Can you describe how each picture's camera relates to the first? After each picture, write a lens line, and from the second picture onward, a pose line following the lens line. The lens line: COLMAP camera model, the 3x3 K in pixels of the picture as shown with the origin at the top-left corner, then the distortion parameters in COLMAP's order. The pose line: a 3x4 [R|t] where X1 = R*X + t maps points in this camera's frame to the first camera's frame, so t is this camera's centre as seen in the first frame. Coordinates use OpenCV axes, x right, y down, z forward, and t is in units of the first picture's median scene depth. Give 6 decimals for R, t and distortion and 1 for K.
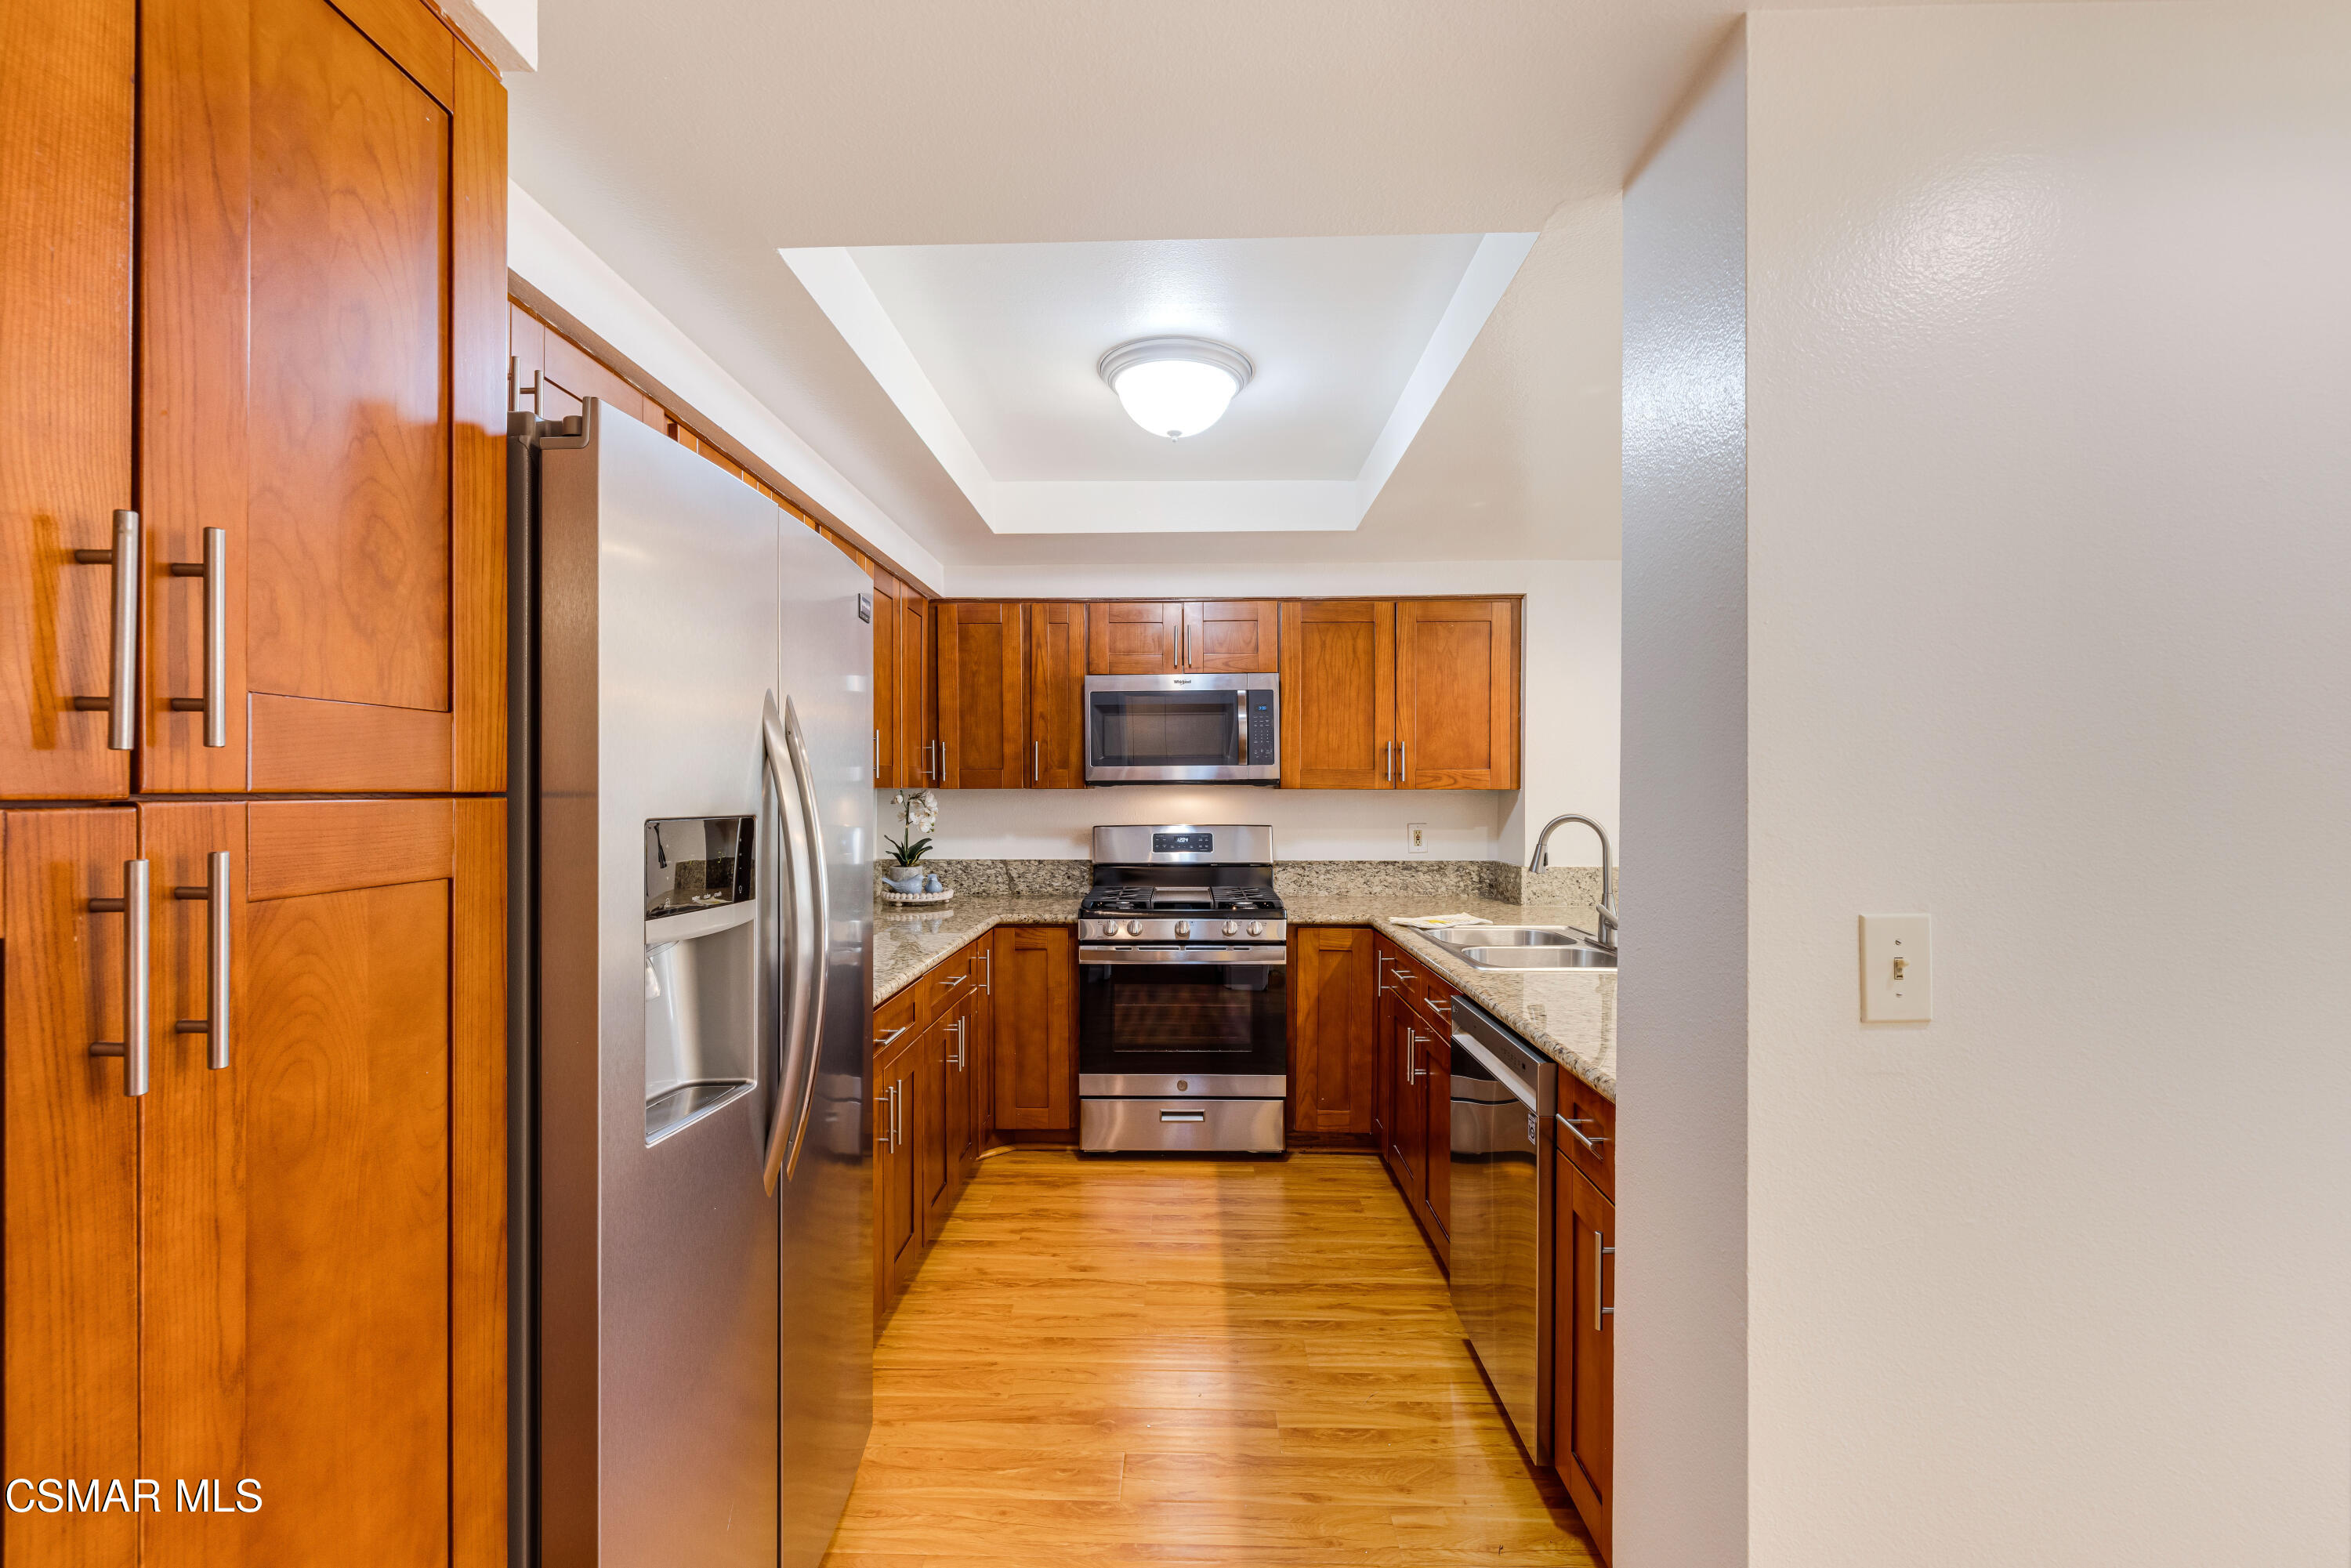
lens RADIAL K [[1004.4, 0, 1164.5], [0, 1004.4, 793.0], [0, 0, 1]] dist [0.000616, 0.000116]
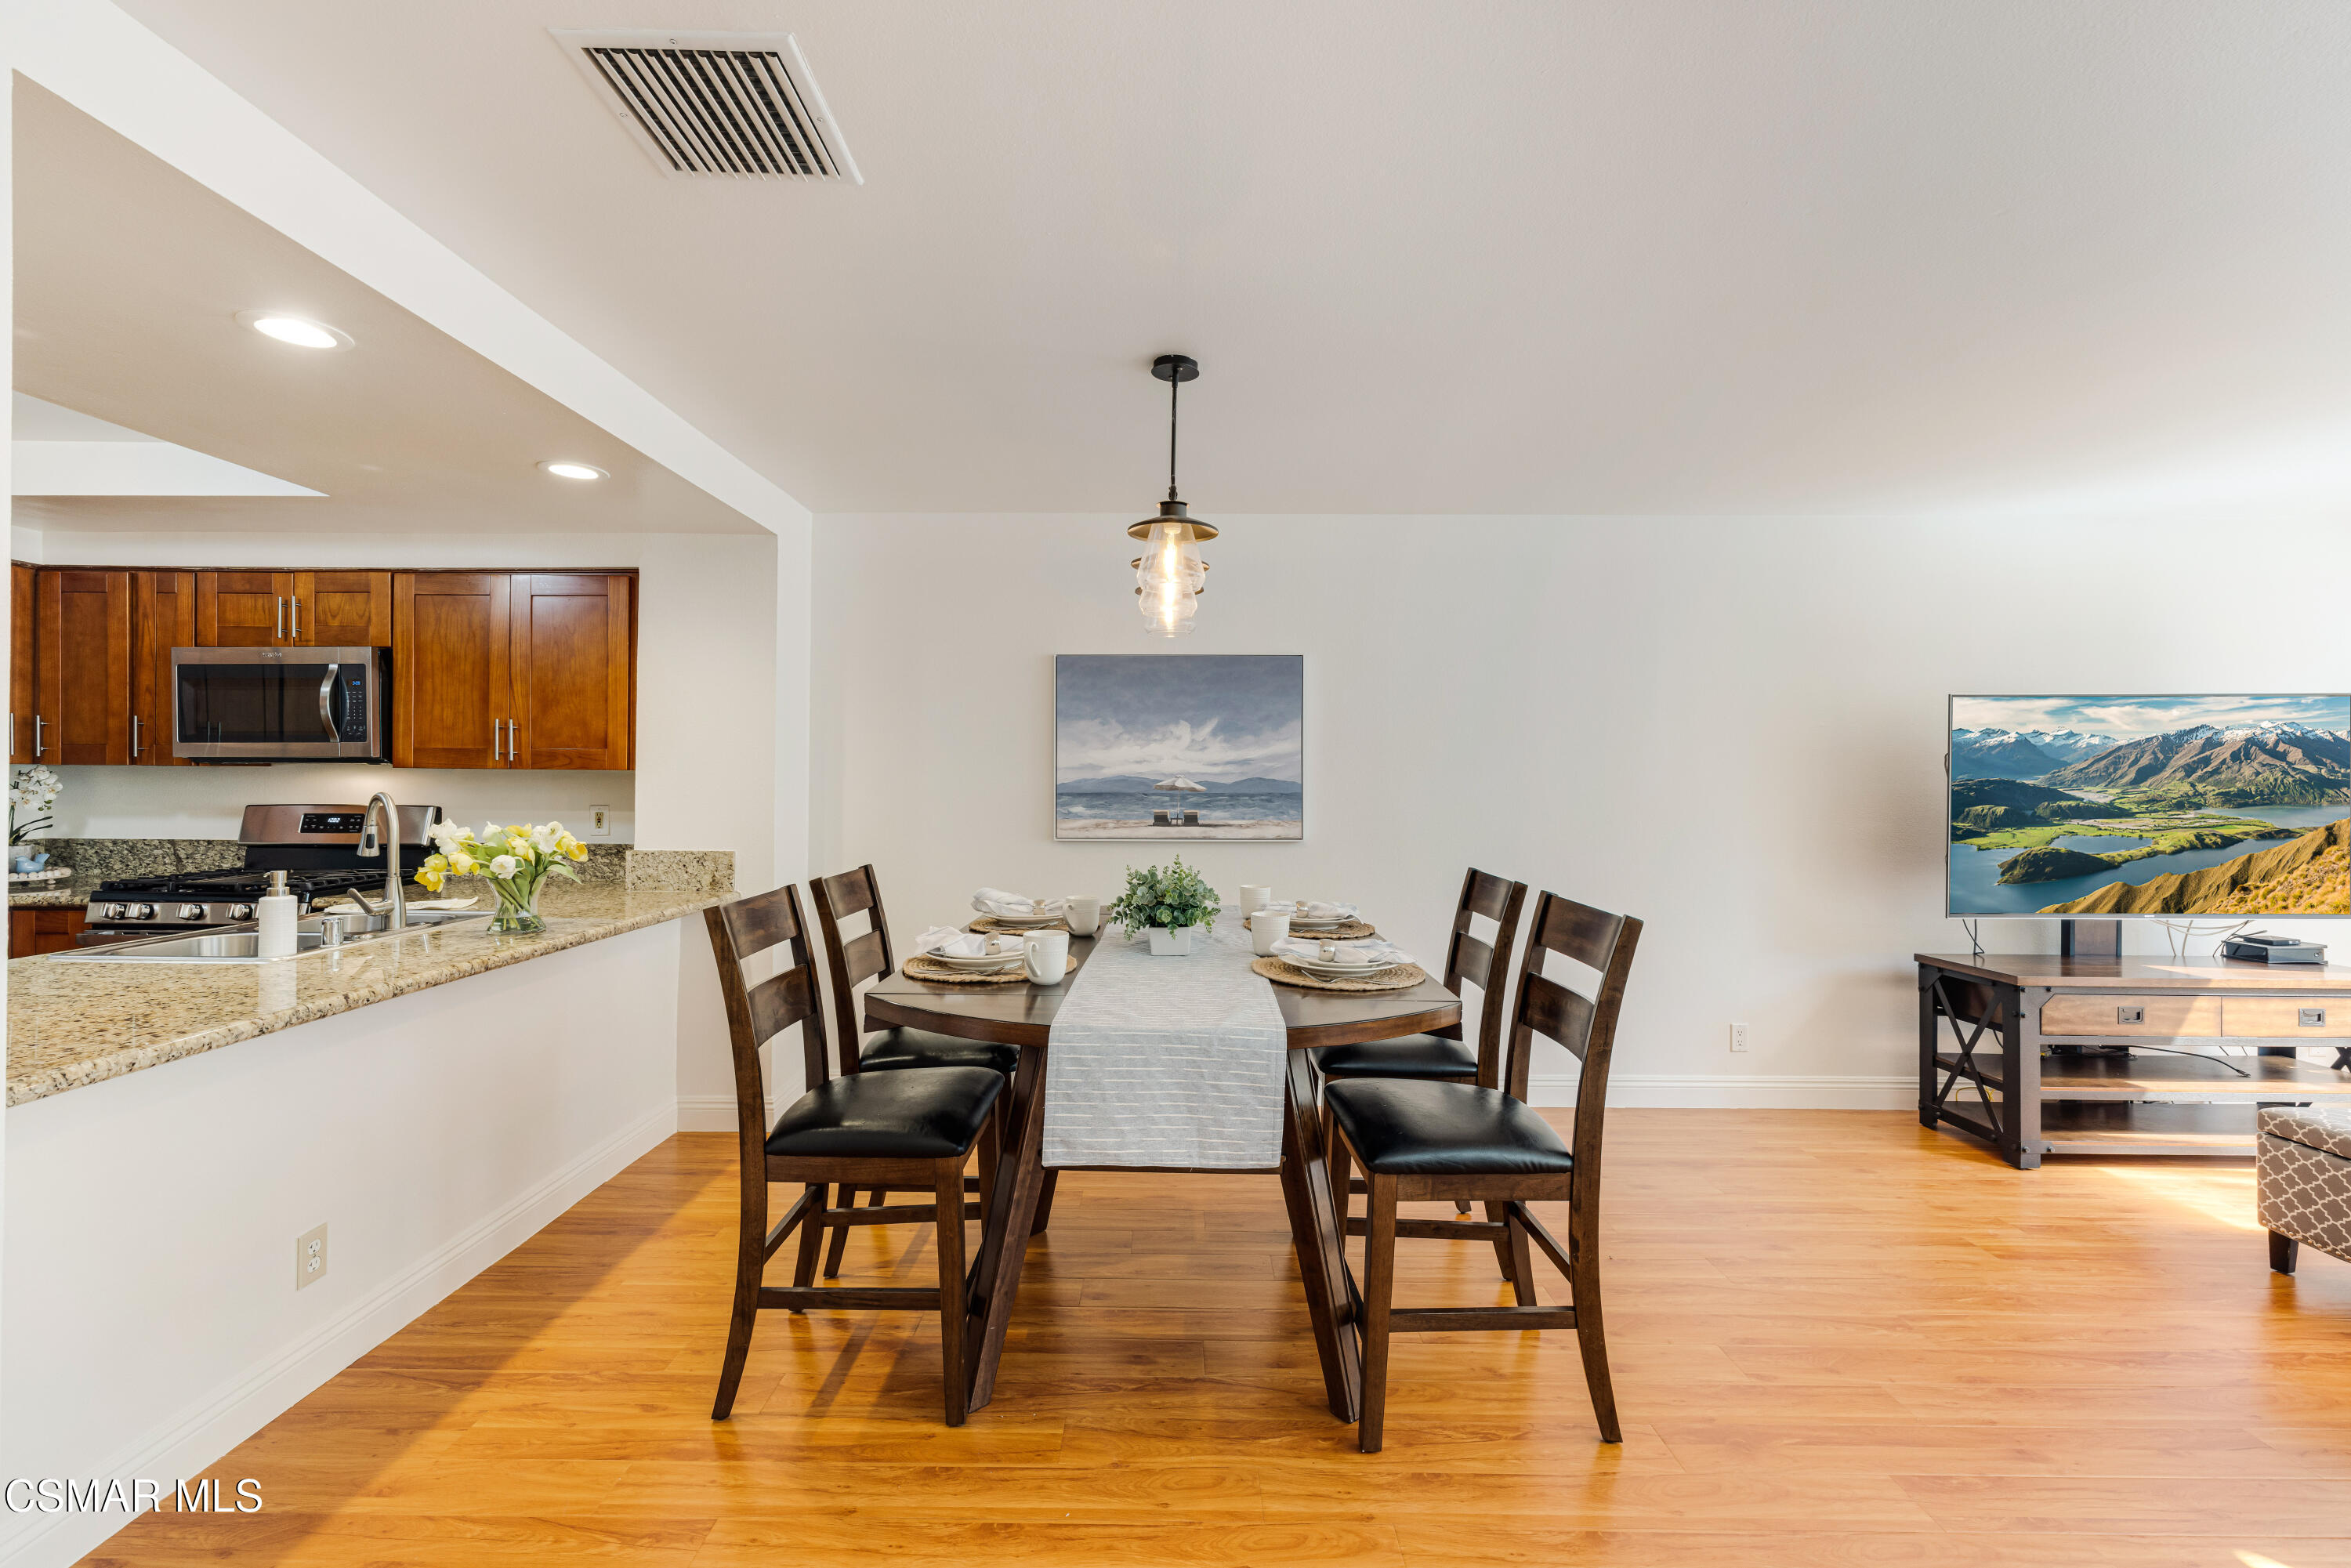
lens RADIAL K [[988.6, 0, 1168.2], [0, 988.6, 773.6], [0, 0, 1]] dist [0.000841, 0.000396]
pose [[0.999862, 0.008135, 0.014497, 0.847305], [-0.008080, 0.999960, -0.003813, -0.000790], [-0.014527, 0.003696, 0.999888, 0.043292]]
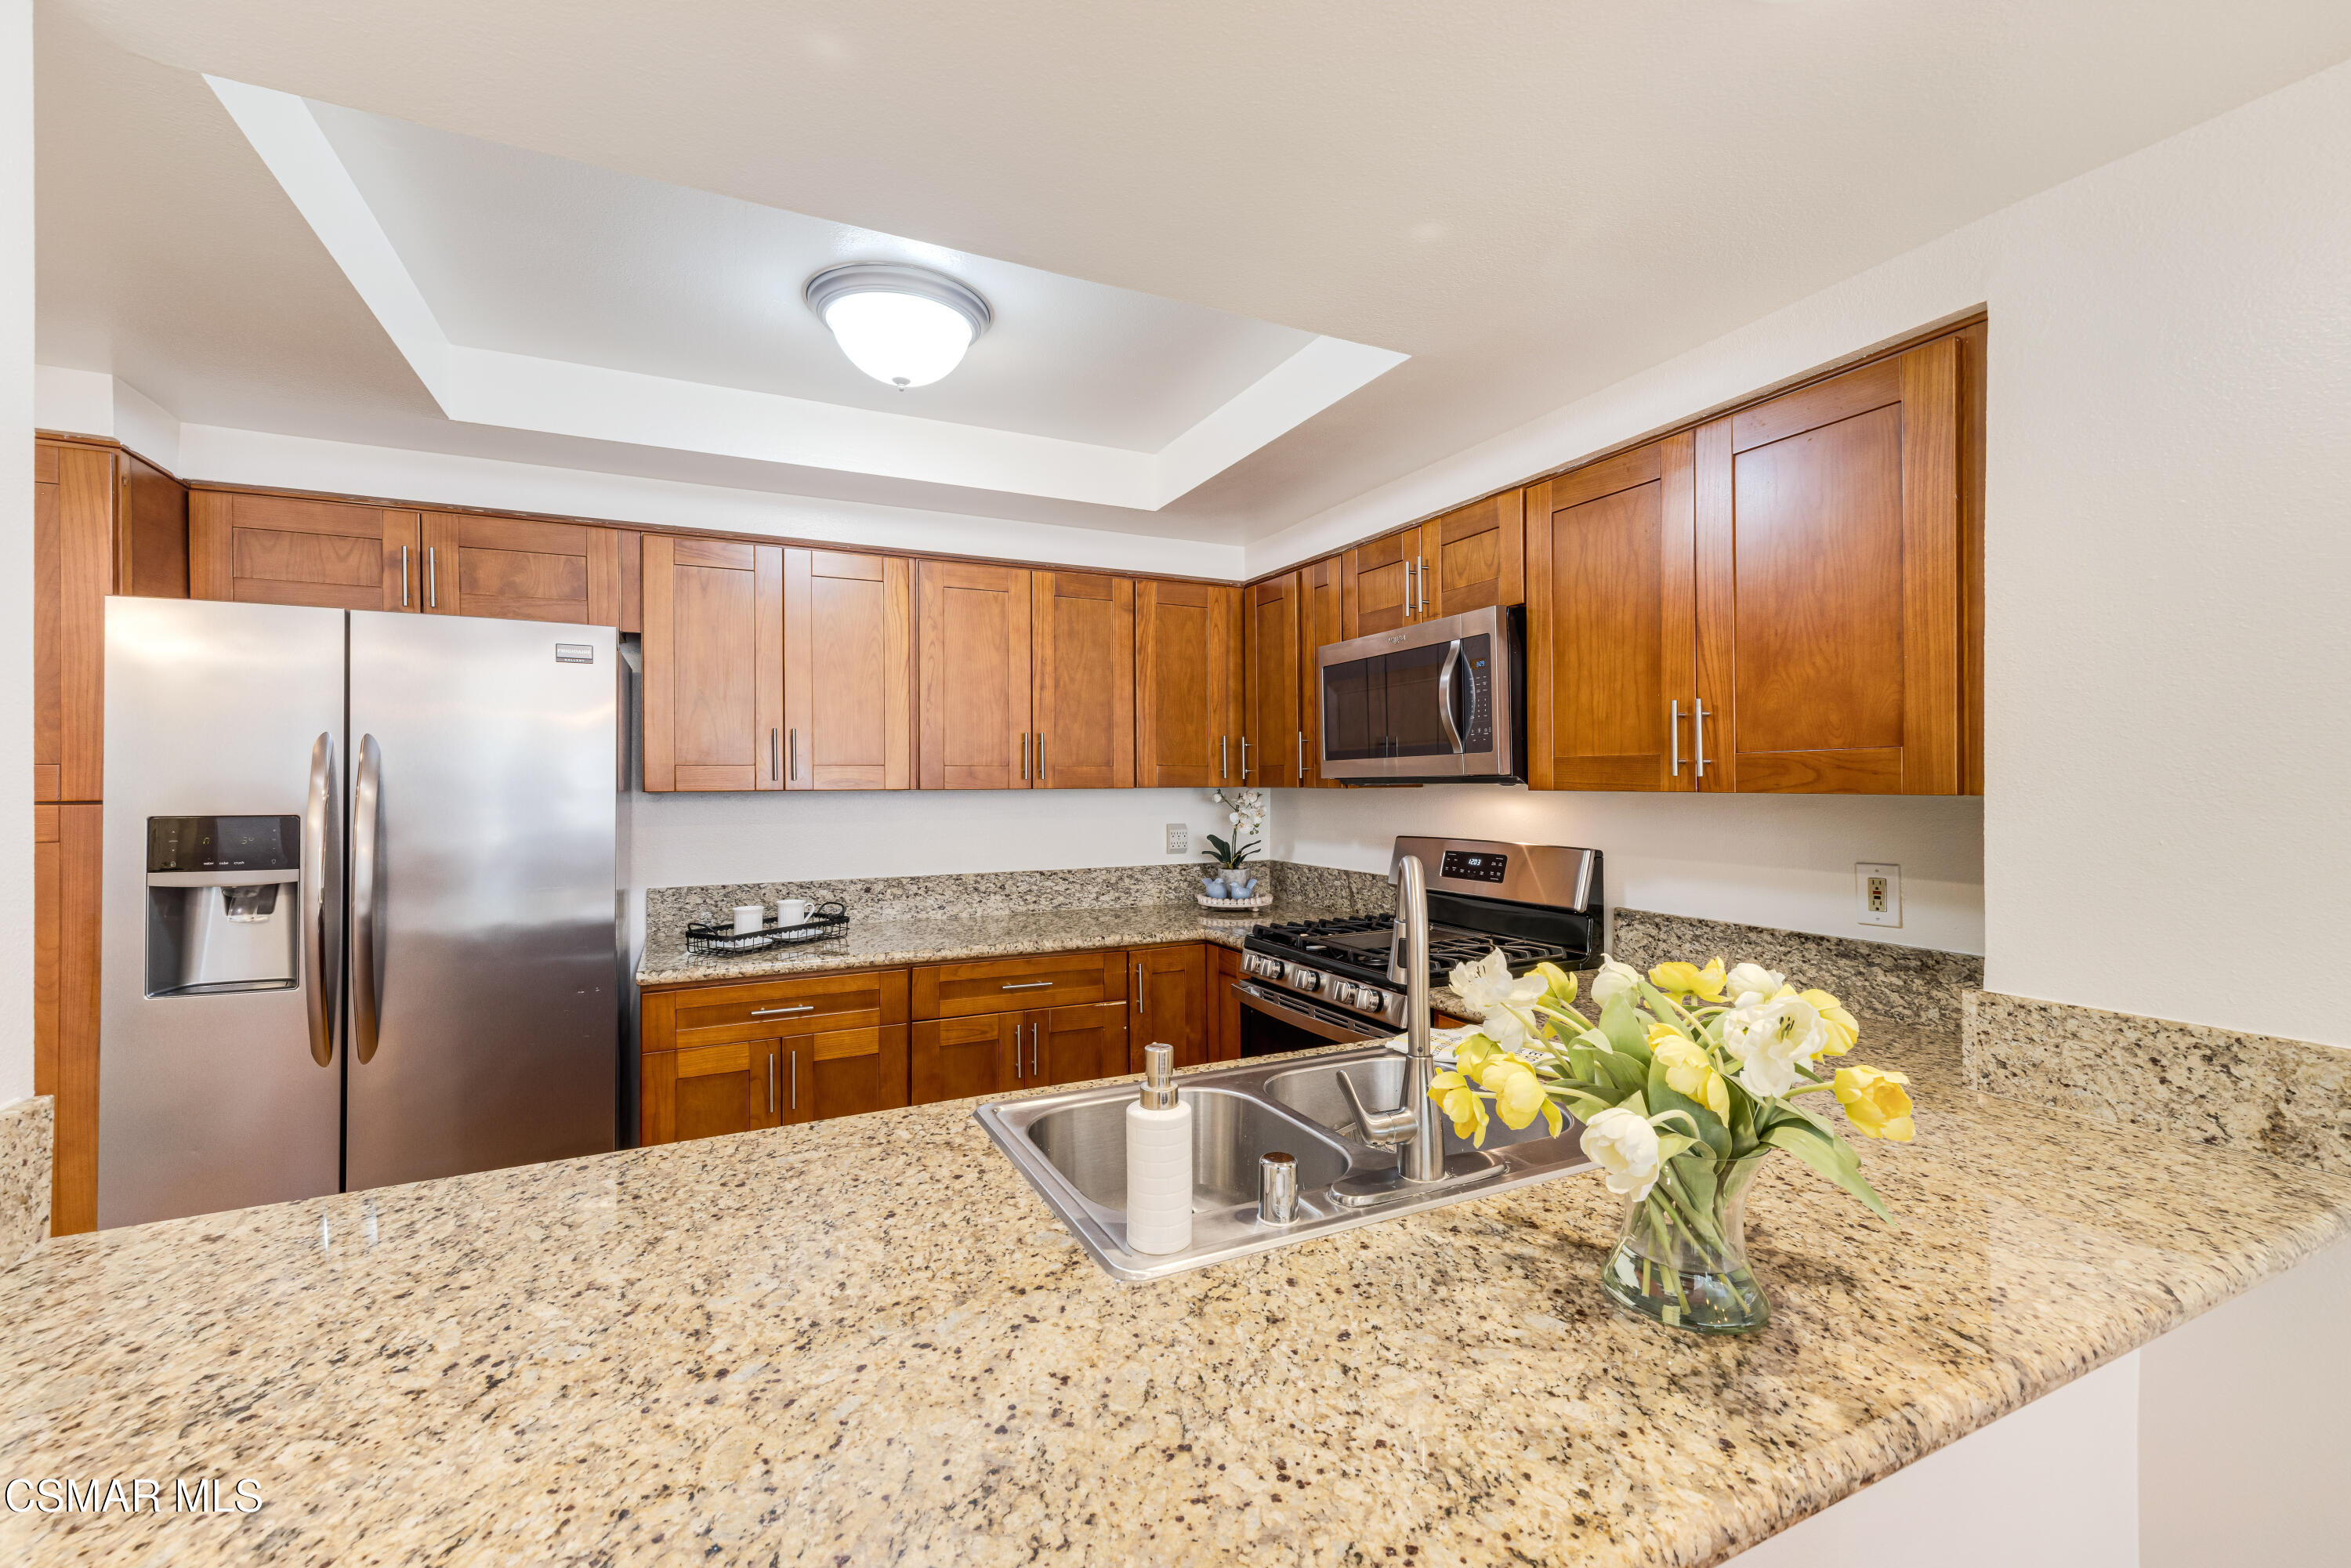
lens RADIAL K [[976.2, 0, 1158.0], [0, 976.2, 779.6], [0, 0, 1]] dist [0.010053, 0.000419]
pose [[0.448581, -0.003269, -0.893736, 0.553713], [0.001984, 0.999994, -0.002662, -0.009407], [0.893740, -0.000579, 0.448585, 0.528671]]
